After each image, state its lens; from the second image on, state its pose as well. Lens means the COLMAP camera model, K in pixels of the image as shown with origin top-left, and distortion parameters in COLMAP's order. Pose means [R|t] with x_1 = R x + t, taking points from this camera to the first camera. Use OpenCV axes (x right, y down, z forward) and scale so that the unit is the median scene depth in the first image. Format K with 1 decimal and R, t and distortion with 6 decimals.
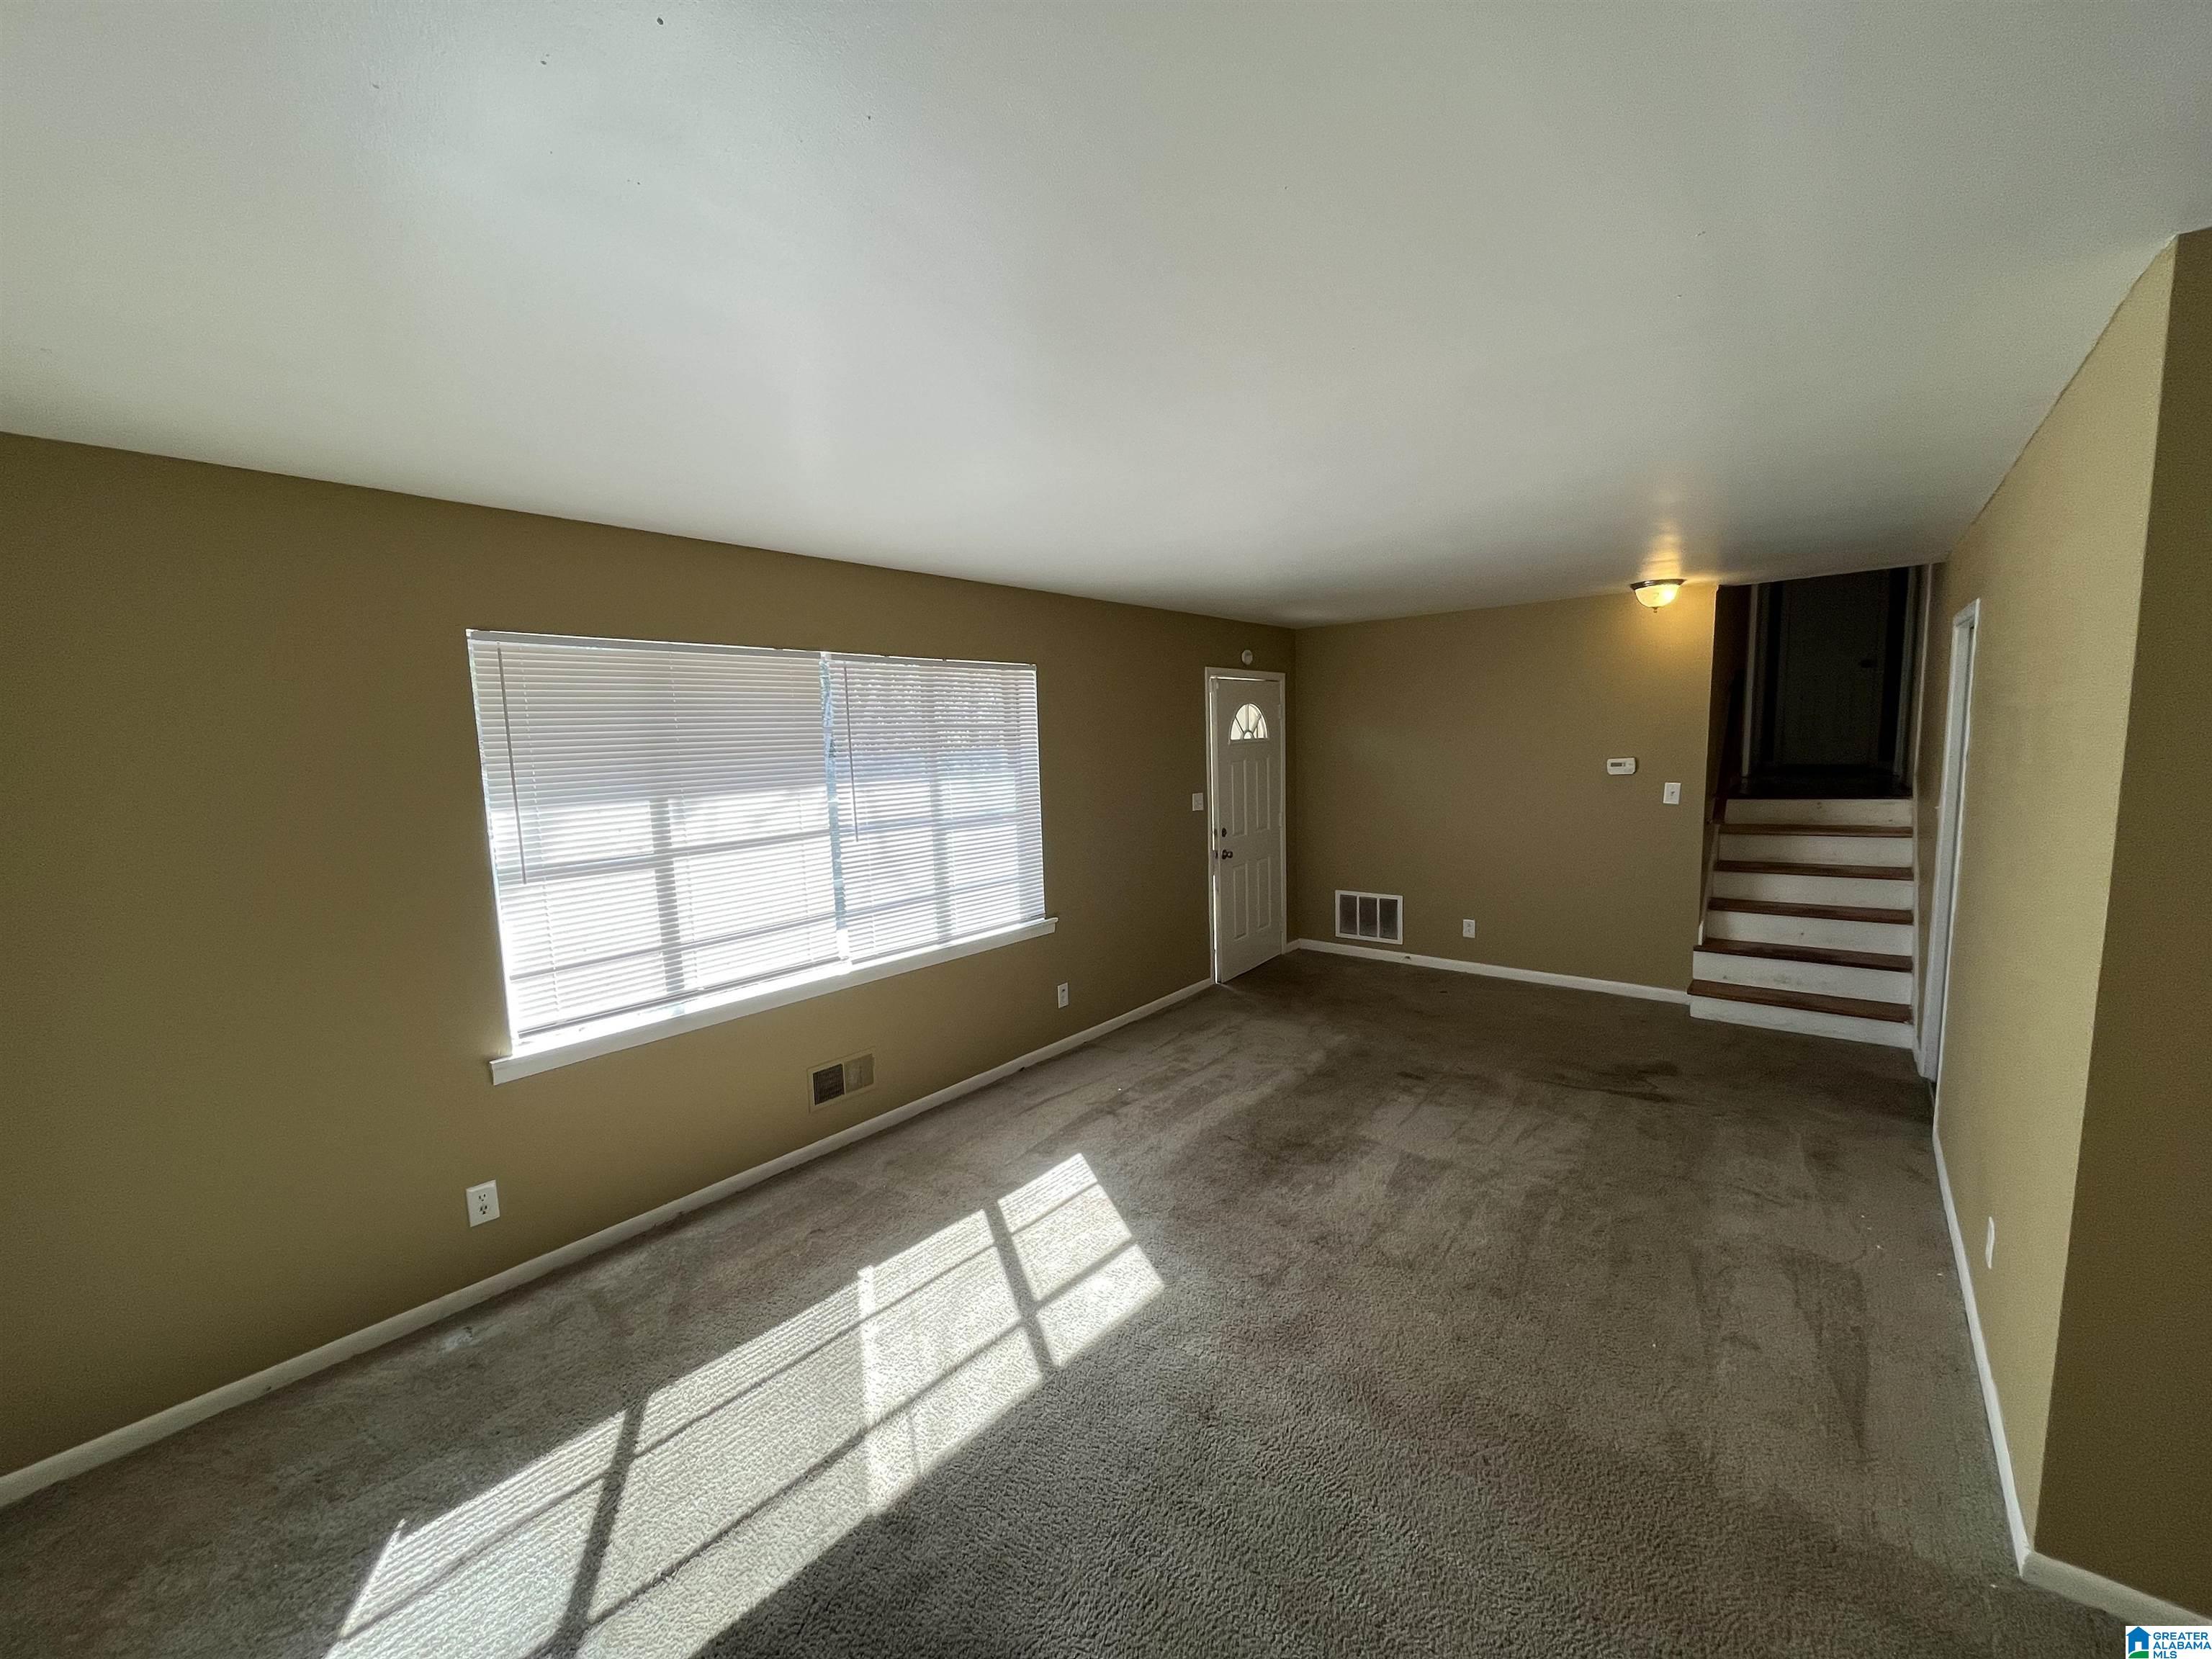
lens RADIAL K [[885.3, 0, 1105.4], [0, 885.3, 835.7], [0, 0, 1]] dist [-0.010582, -0.000037]
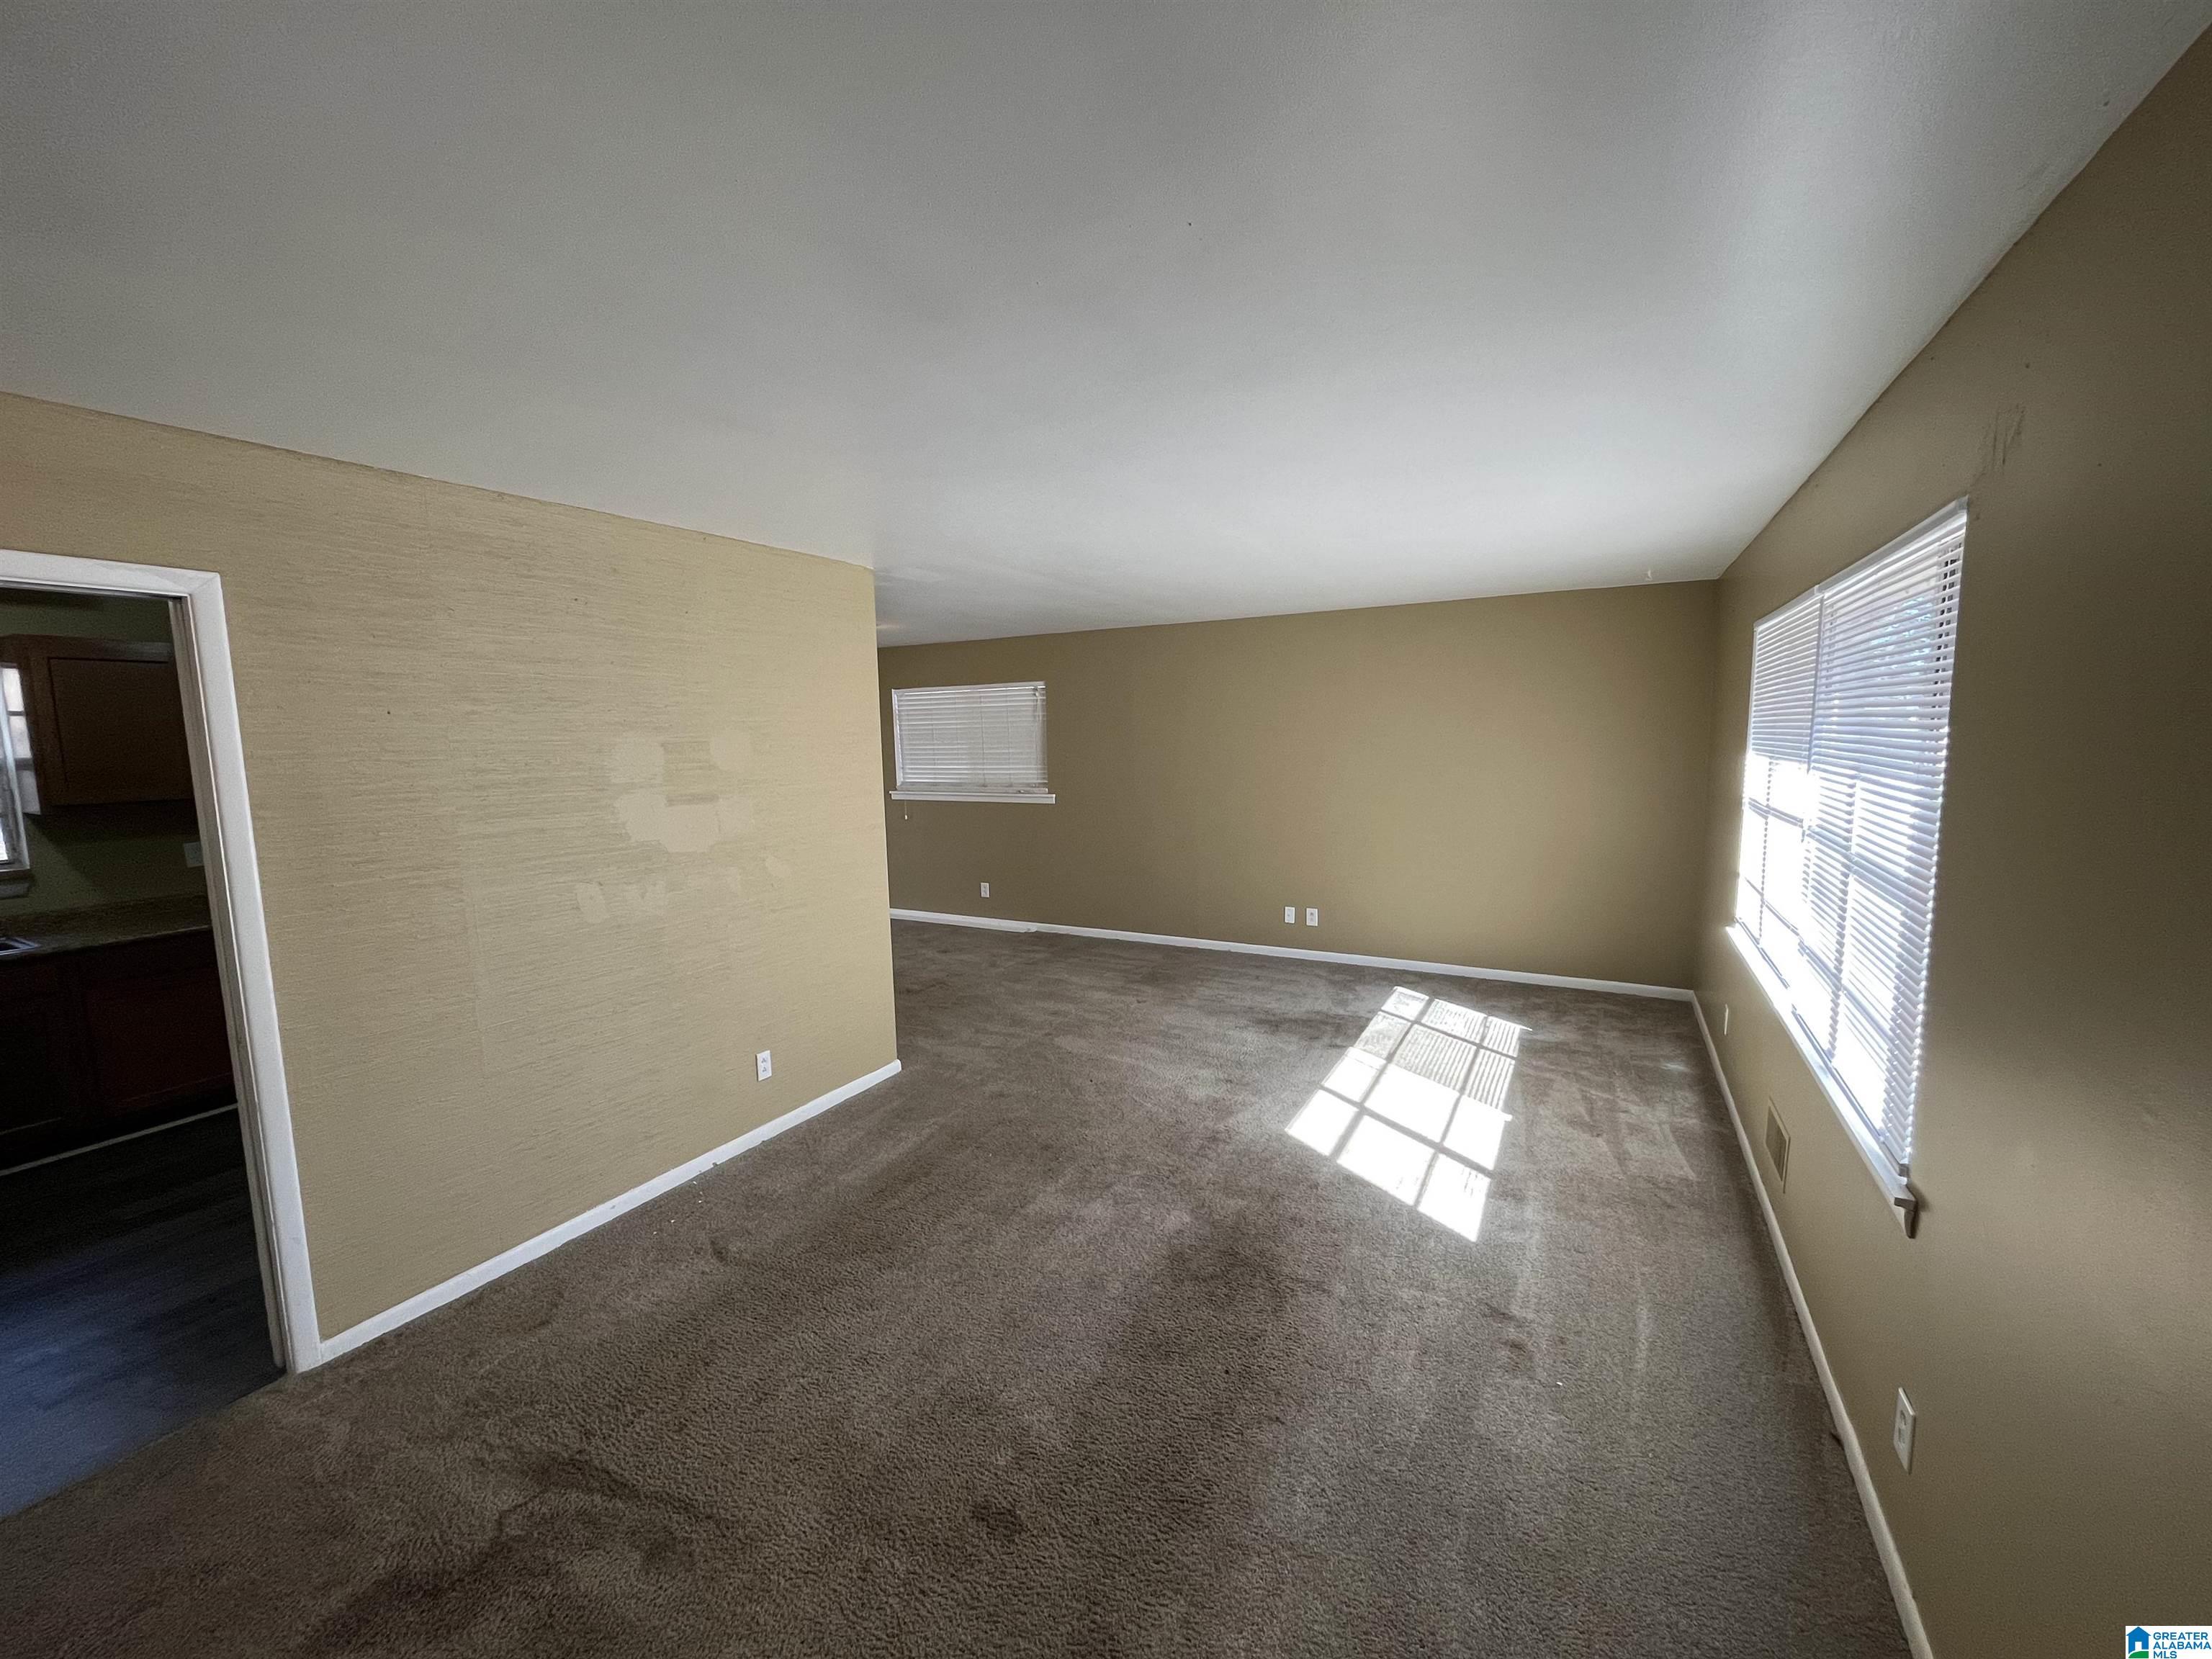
lens RADIAL K [[885.3, 0, 1105.4], [0, 885.3, 830.1], [0, 0, 1]] dist [-0.010582, -0.000037]
pose [[-0.980216, 0.073162, -0.183913, 0.597593], [0.030698, 0.974127, 0.223906, -0.267128], [0.195536, 0.213831, -0.957101, 2.319254]]
